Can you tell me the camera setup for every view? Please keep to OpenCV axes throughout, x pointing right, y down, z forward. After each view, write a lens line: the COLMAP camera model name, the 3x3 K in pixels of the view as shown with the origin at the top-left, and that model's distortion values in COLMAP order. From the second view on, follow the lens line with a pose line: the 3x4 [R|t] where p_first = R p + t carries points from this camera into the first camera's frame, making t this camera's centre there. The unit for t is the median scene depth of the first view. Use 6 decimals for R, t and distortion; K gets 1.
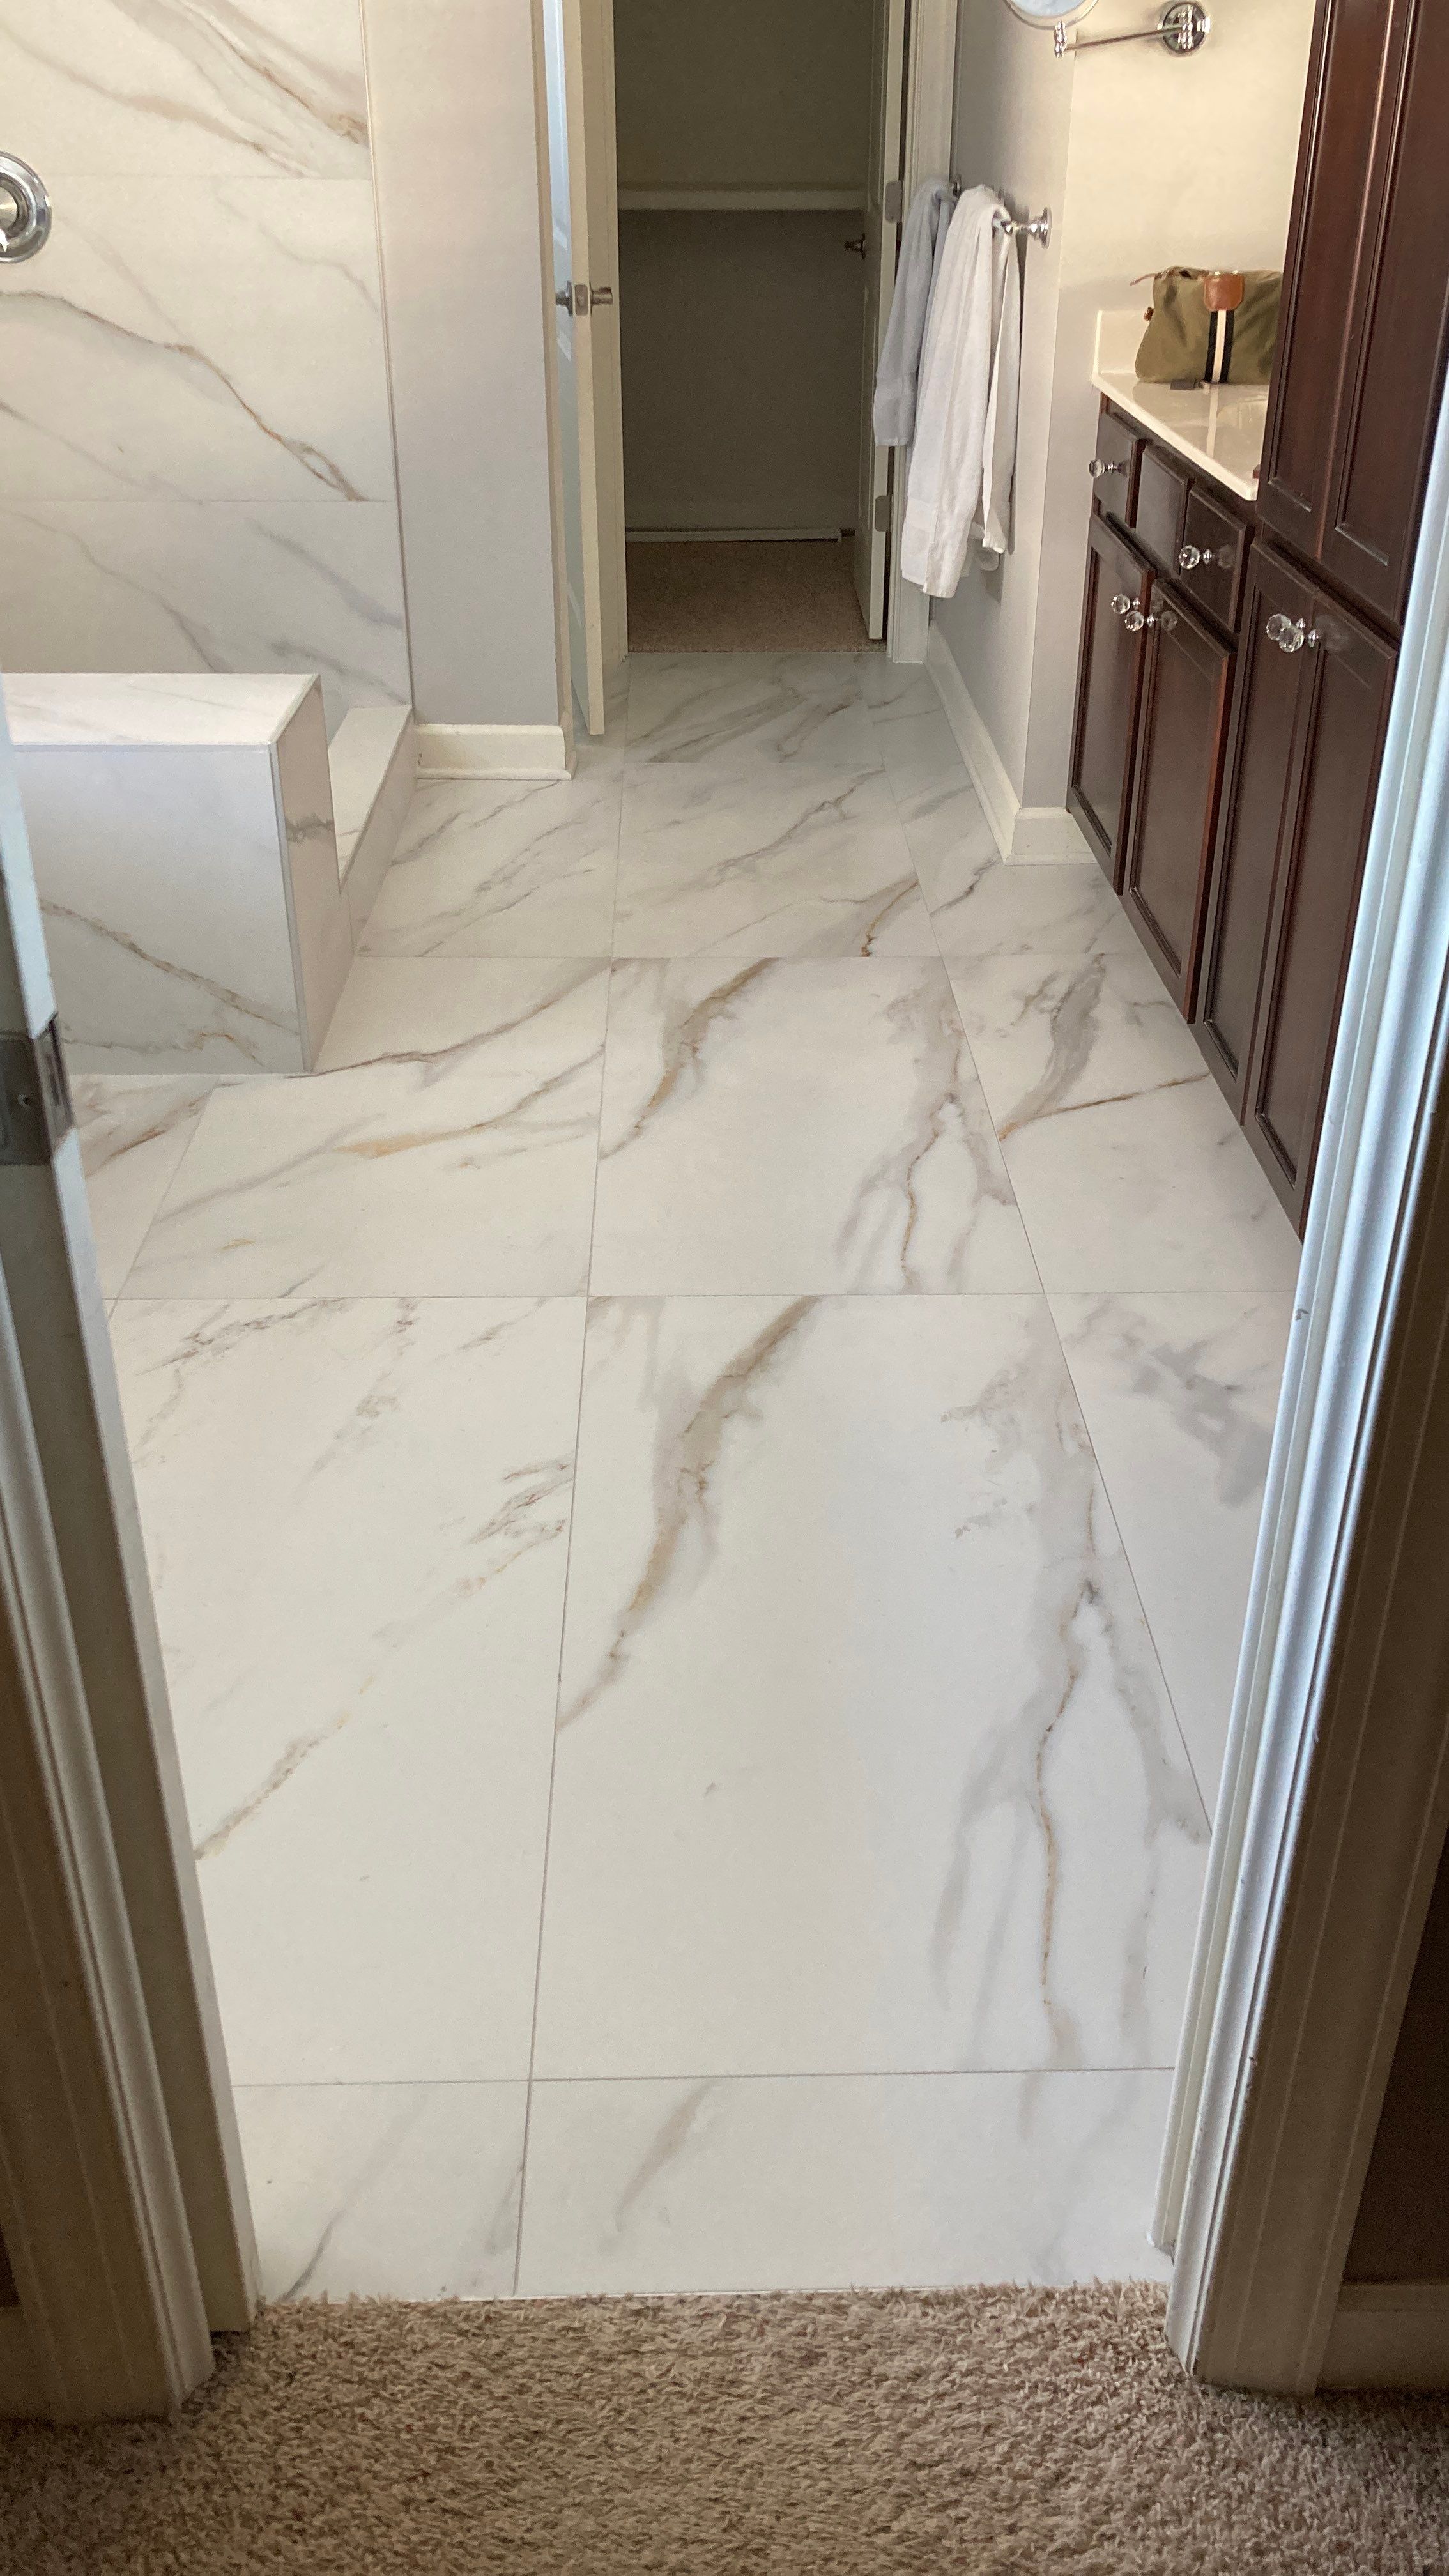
lens RADIAL K [[2039.7, 0, 685.6], [0, 2039.7, 1247.6], [0, 0, 1]] dist [0.041826, -0.046594]
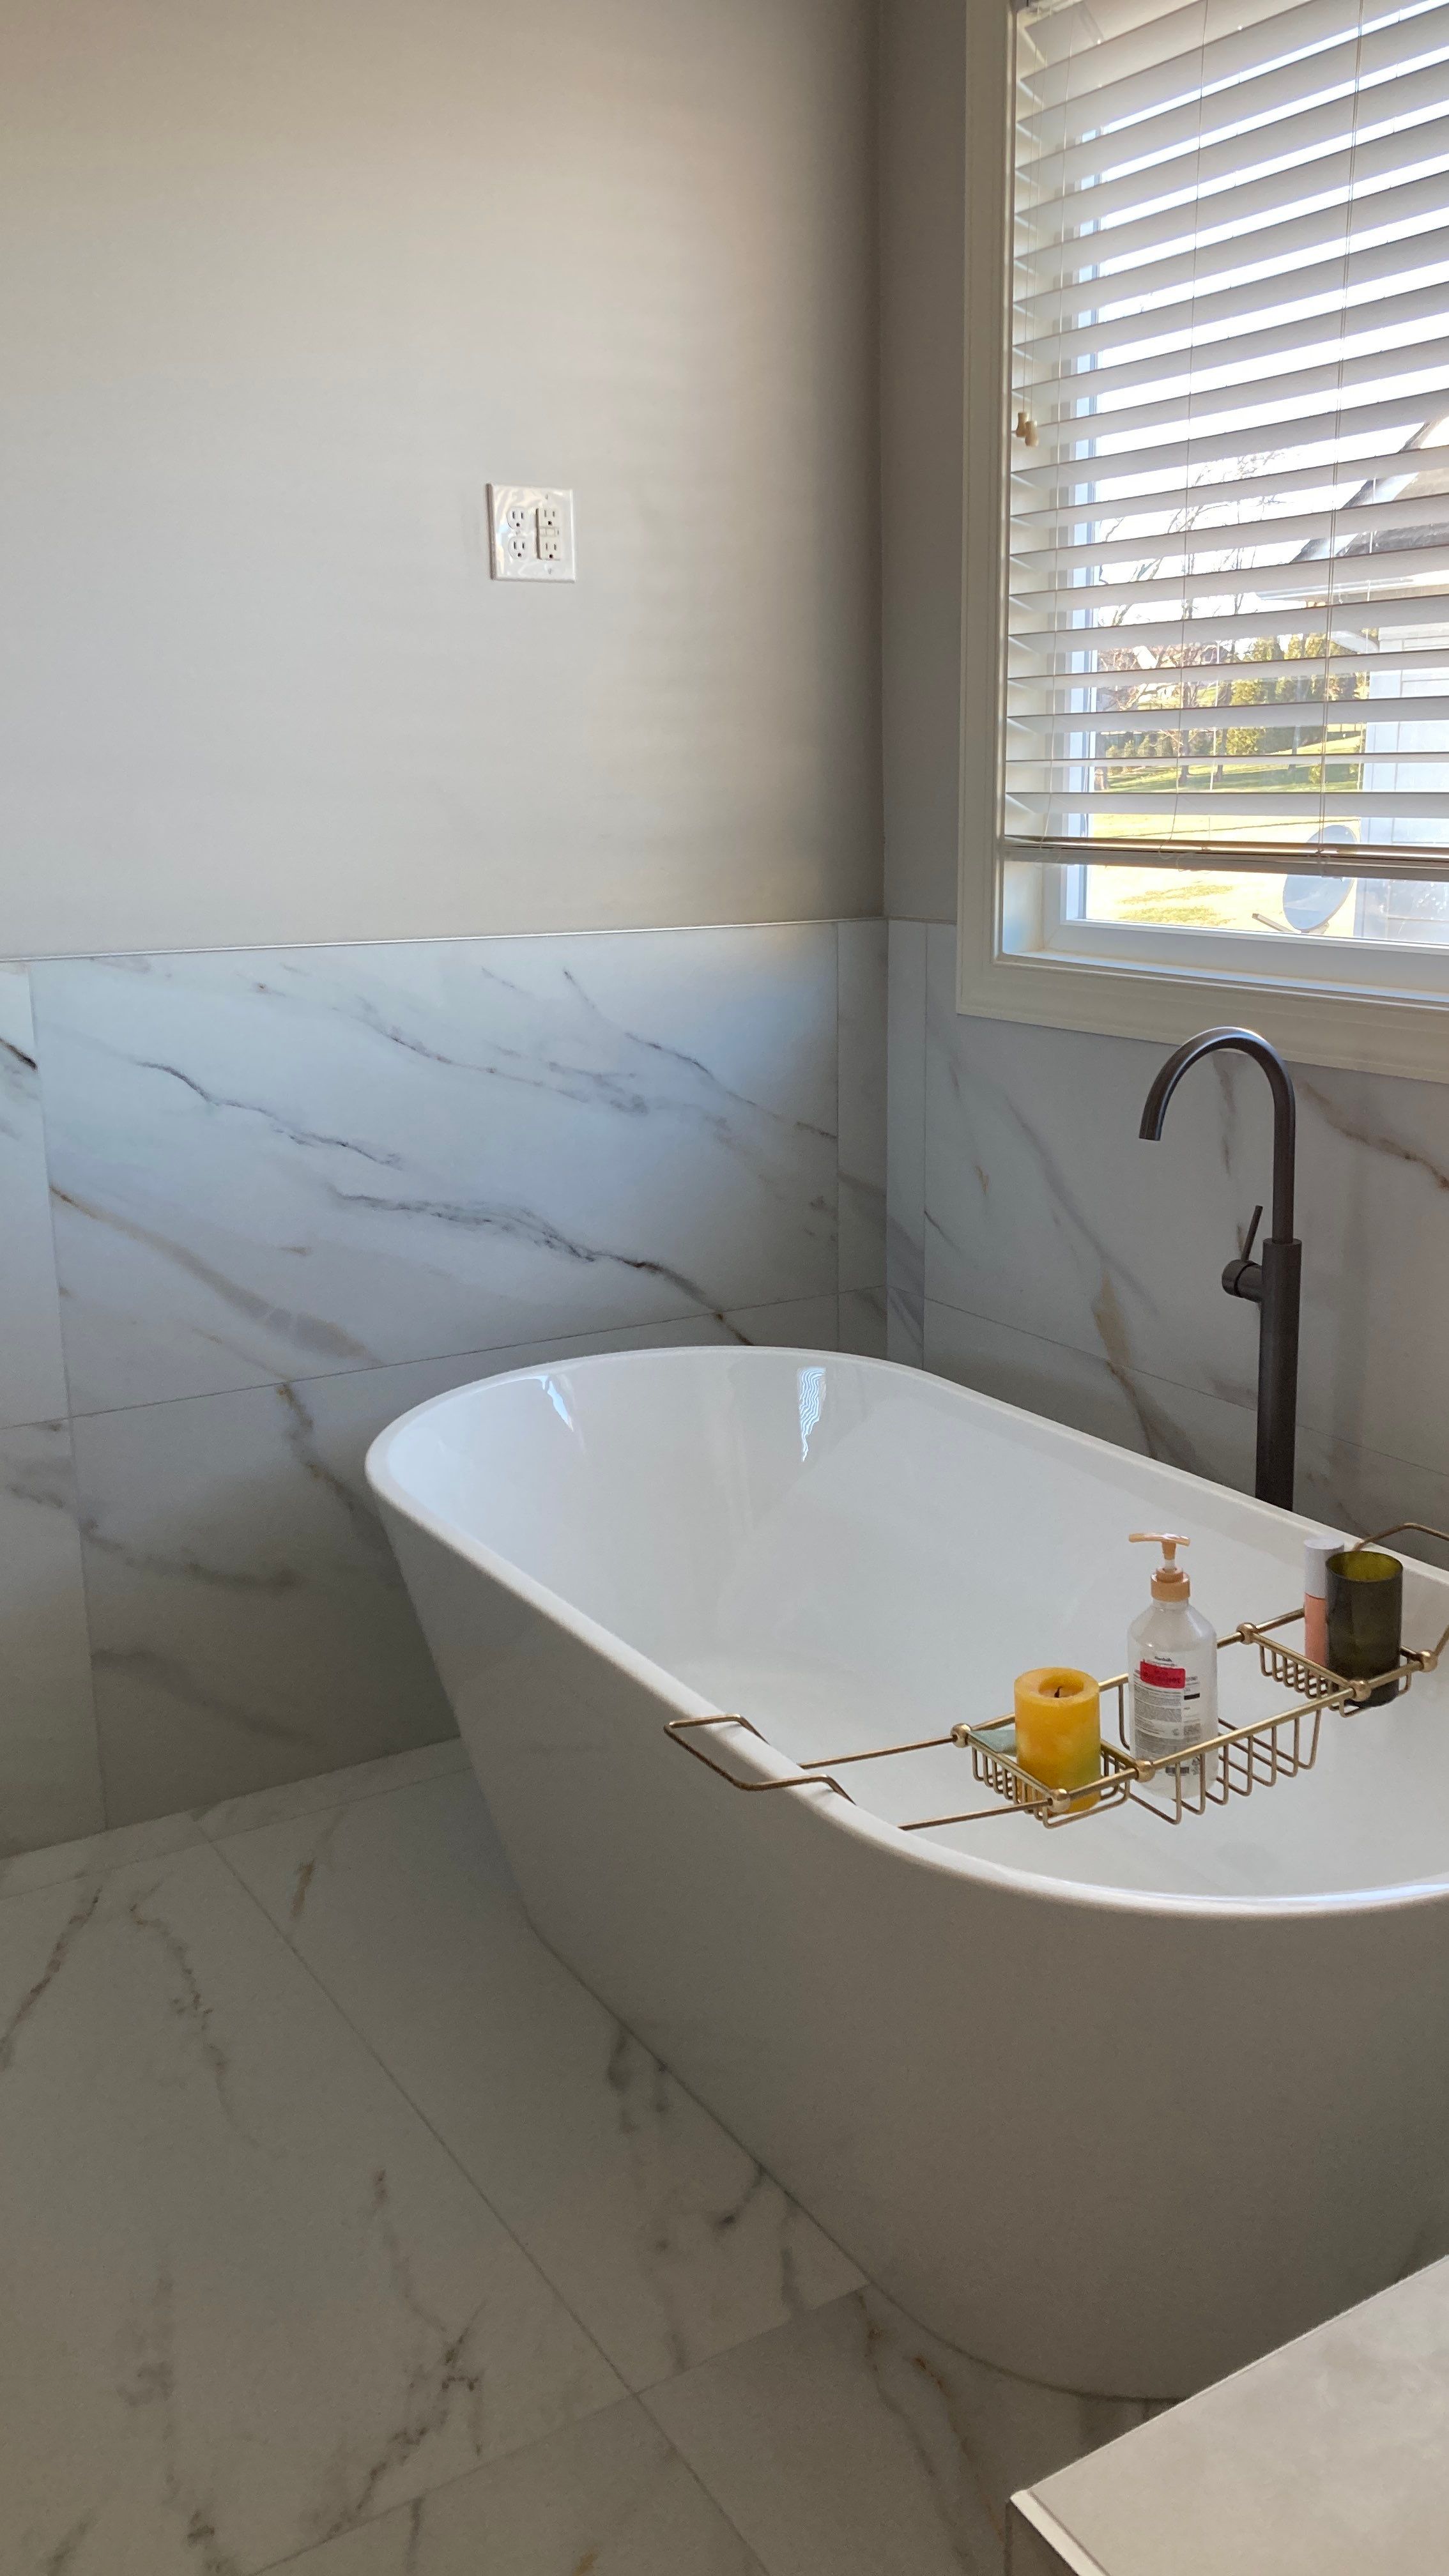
lens RADIAL K [[2039.7, 0, 745.8], [0, 2039.7, 1304.0], [0, 0, 1]] dist [0.041826, -0.046594]
pose [[-0.849533, 0.124602, -0.512609, 0.002436], [-0.264208, 0.740558, 0.617874, -0.517767], [0.456605, 0.660340, -0.596207, 0.886544]]
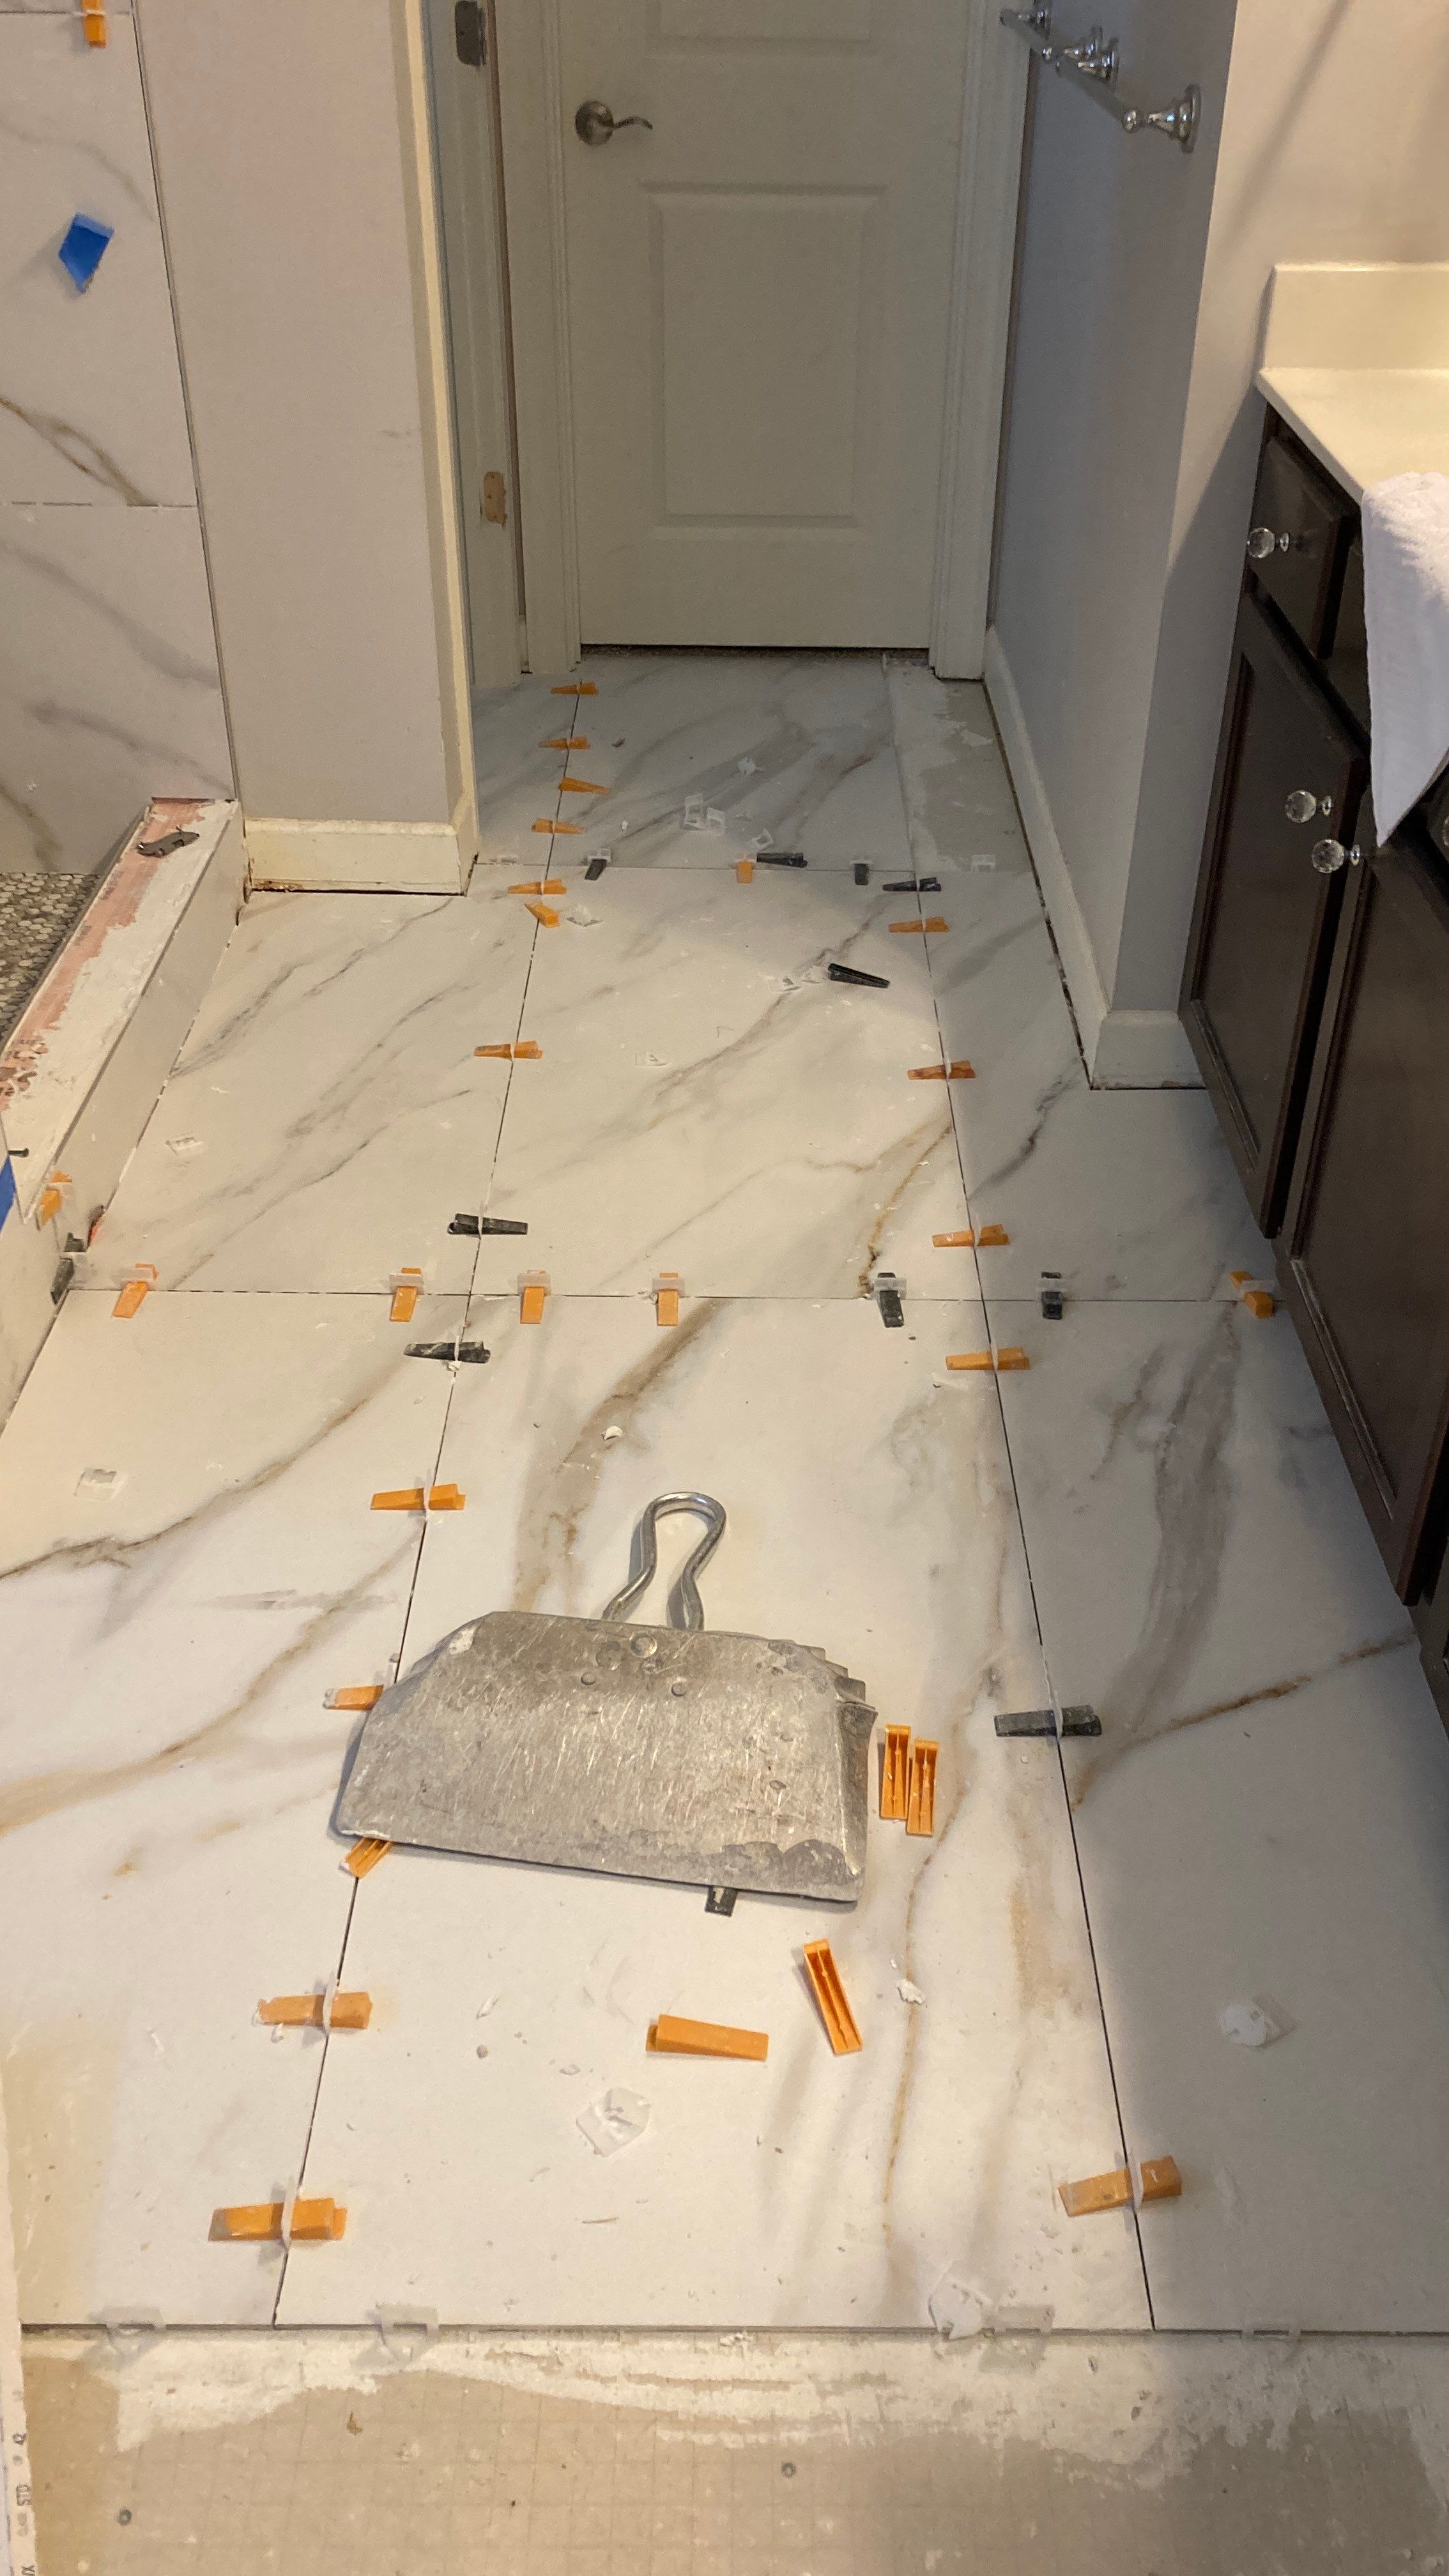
lens RADIAL K [[2039.7, 0, 710.2], [0, 2039.7, 1239.0], [0, 0, 1]] dist [0.041826, -0.046594]
pose [[0.999759, 0.020386, -0.008153, 0.046124], [-0.019659, 0.996517, 0.081043, -0.221461], [0.009777, -0.080863, 0.996677, 0.375999]]
